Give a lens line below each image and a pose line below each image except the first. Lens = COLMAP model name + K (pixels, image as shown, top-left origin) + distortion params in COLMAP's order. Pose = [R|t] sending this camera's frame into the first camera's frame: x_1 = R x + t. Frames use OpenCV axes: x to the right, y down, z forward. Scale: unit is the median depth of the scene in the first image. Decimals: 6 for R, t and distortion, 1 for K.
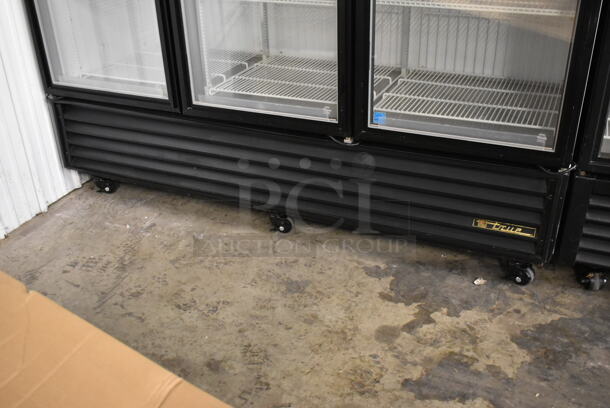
lens RADIAL K [[634.6, 0, 305.0], [0, 634.6, 204.0], [0, 0, 1]] dist [-0.014754, -0.009611]
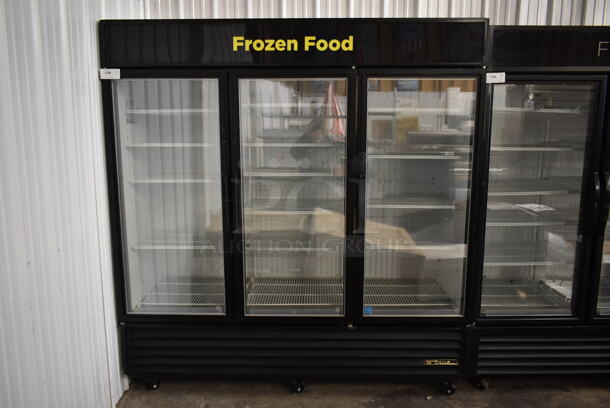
lens RADIAL K [[475.5, 0, 305.0], [0, 475.5, 204.0], [0, 0, 1]] dist [-0.010099, -0.001599]
pose [[0.915232, -0.034724, 0.401428, -0.472683], [0.166320, 0.940000, -0.297889, -0.040151], [-0.366998, 0.339403, 0.866093, -0.158559]]
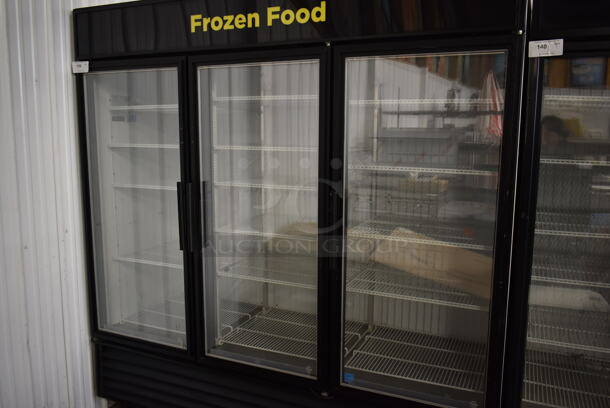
lens RADIAL K [[520.9, 0, 305.0], [0, 520.9, 204.0], [0, 0, 1]] dist [-0.011213, -0.012858]
pose [[0.999409, 0.033622, 0.007130, 0.006871], [-0.029228, 0.940555, -0.338382, -0.089217], [-0.018083, 0.337974, 0.940982, -0.095897]]
